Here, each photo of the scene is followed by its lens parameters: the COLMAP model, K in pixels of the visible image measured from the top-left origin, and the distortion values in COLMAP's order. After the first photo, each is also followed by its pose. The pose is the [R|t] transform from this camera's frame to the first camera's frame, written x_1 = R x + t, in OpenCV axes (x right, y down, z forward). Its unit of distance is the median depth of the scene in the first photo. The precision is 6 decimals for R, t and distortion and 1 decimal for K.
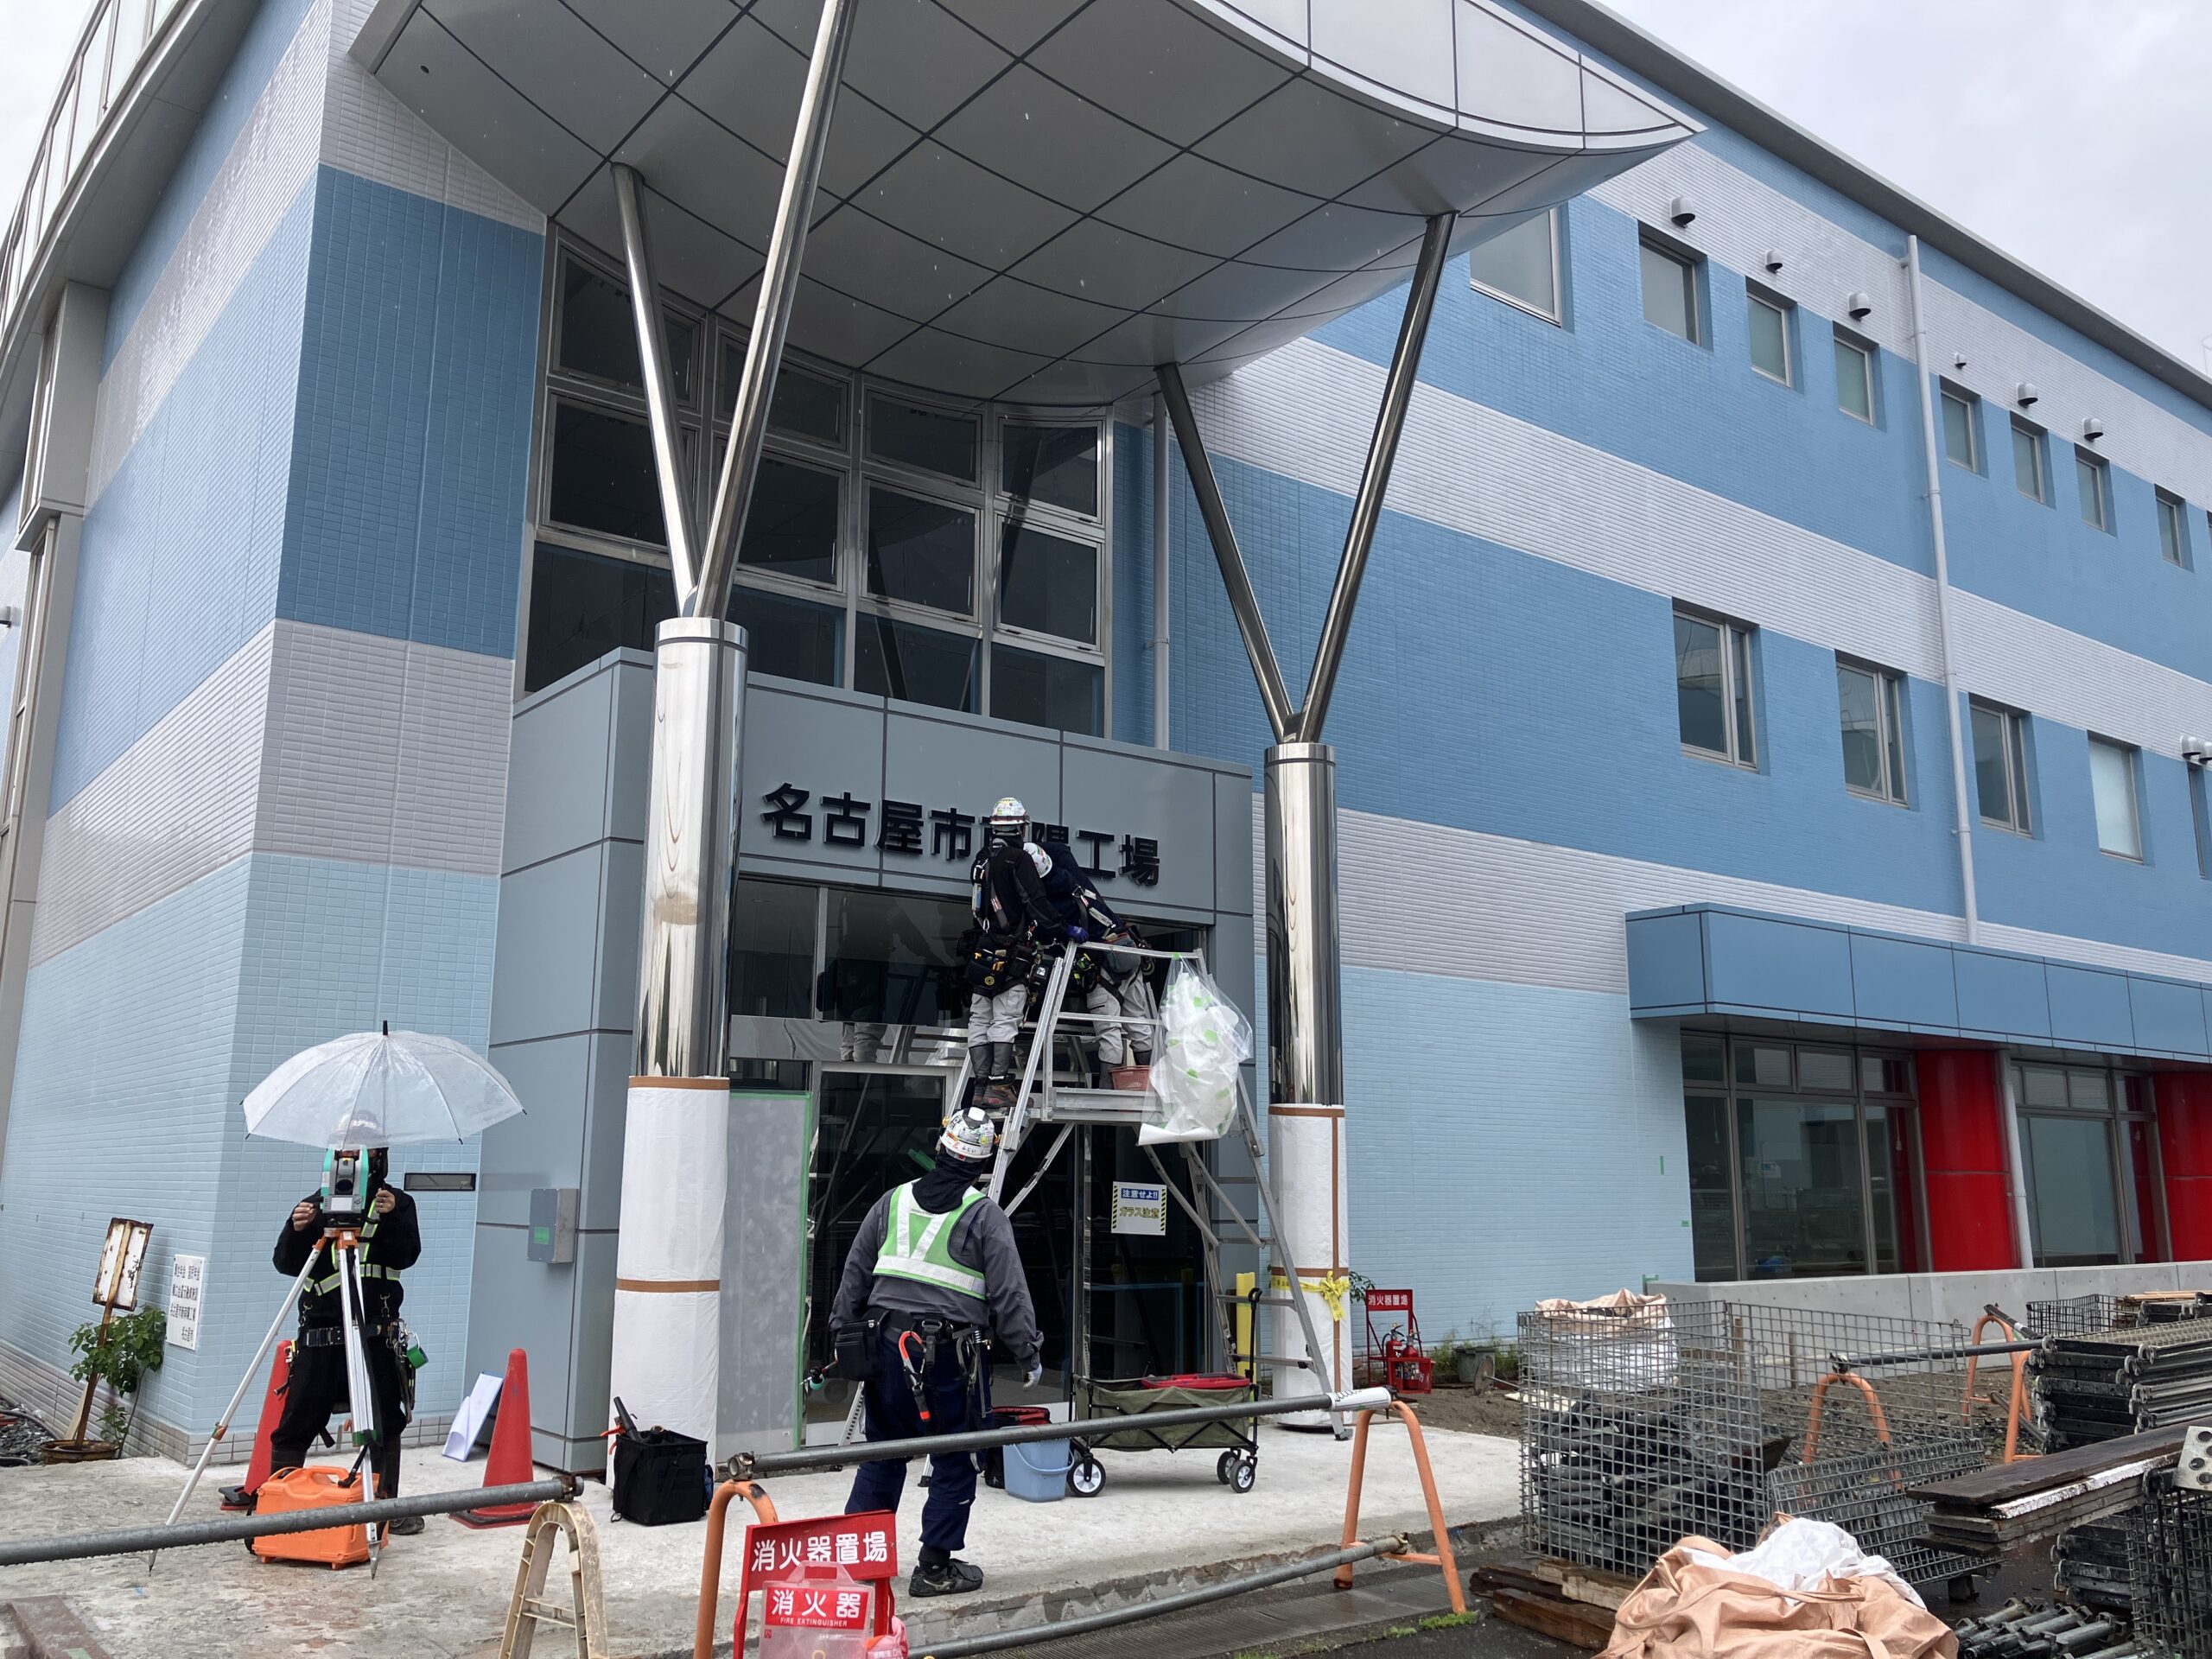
lens RADIAL K [[1833.9, 0, 1108.2], [0, 1833.9, 776.4], [0, 0, 1]] dist [-0.001317, 0.001657]
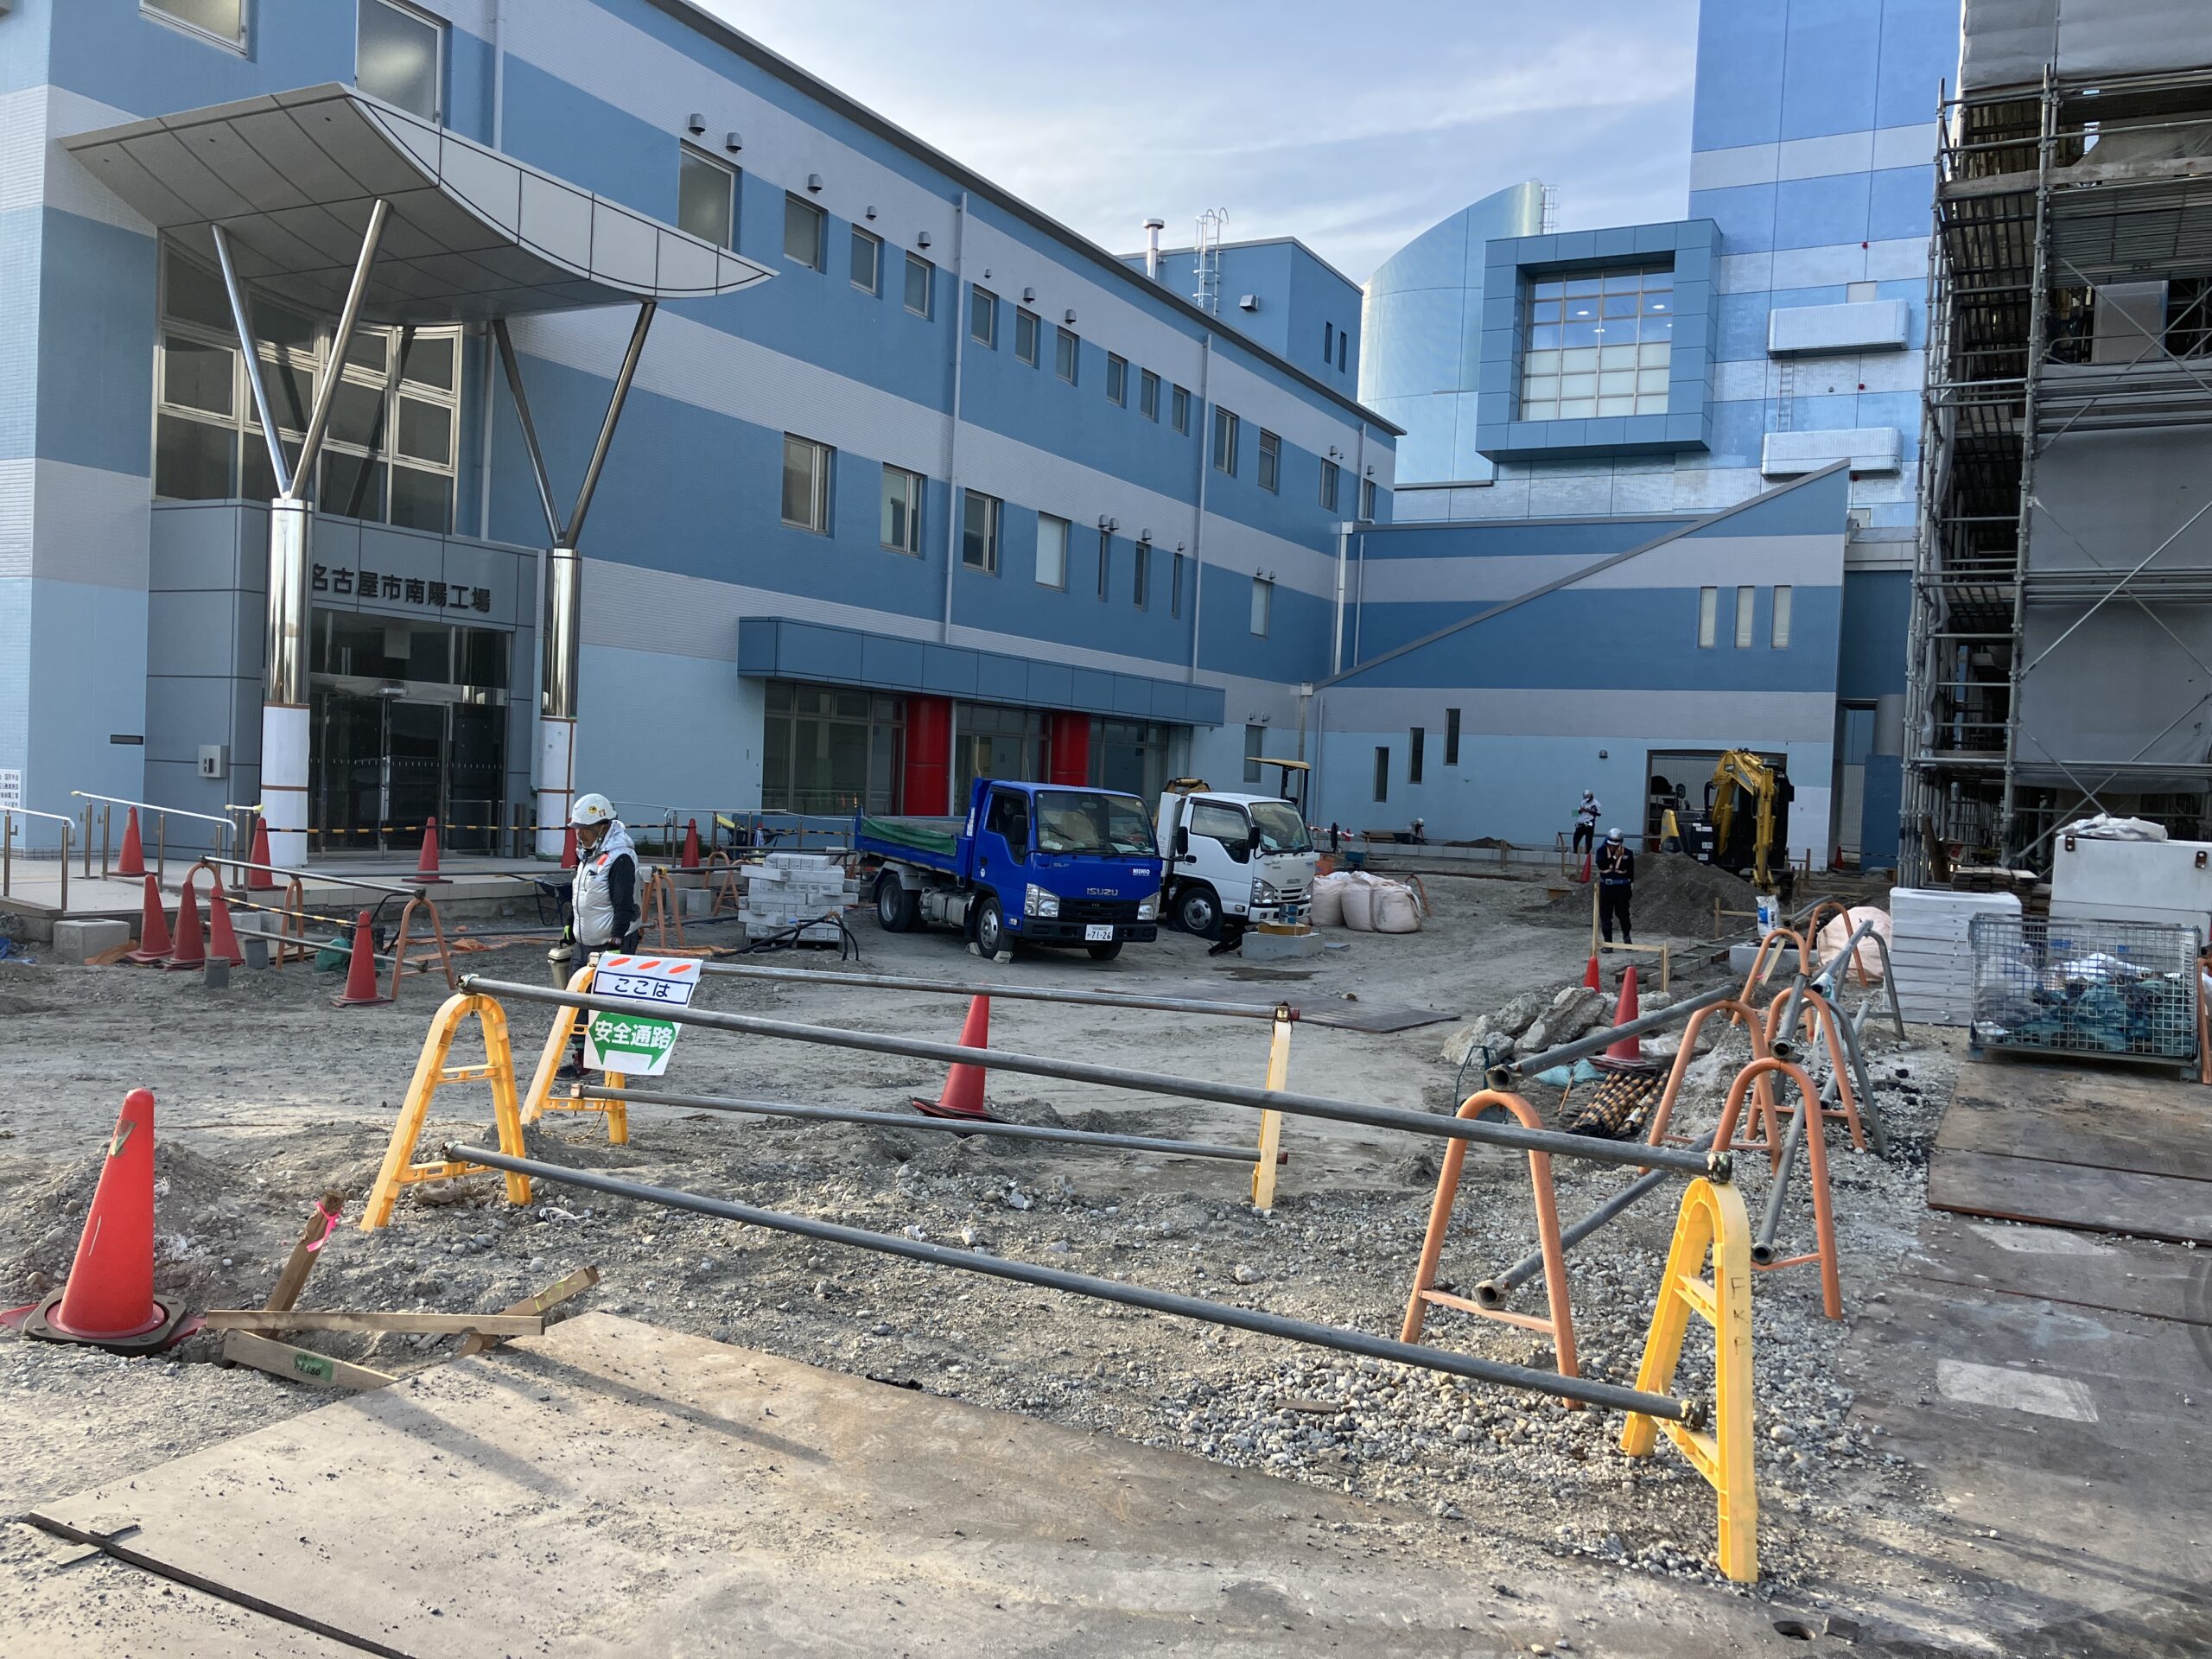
lens RADIAL K [[1810.9, 0, 1106.0], [0, 1810.9, 829.5], [0, 0, 1]] dist [0.007418, -0.005635]
pose [[0.909258, 0.020885, 0.415710, -0.155928], [-0.124604, 0.966596, 0.223979, -0.208374], [-0.397145, -0.255454, 0.881487, -0.949723]]
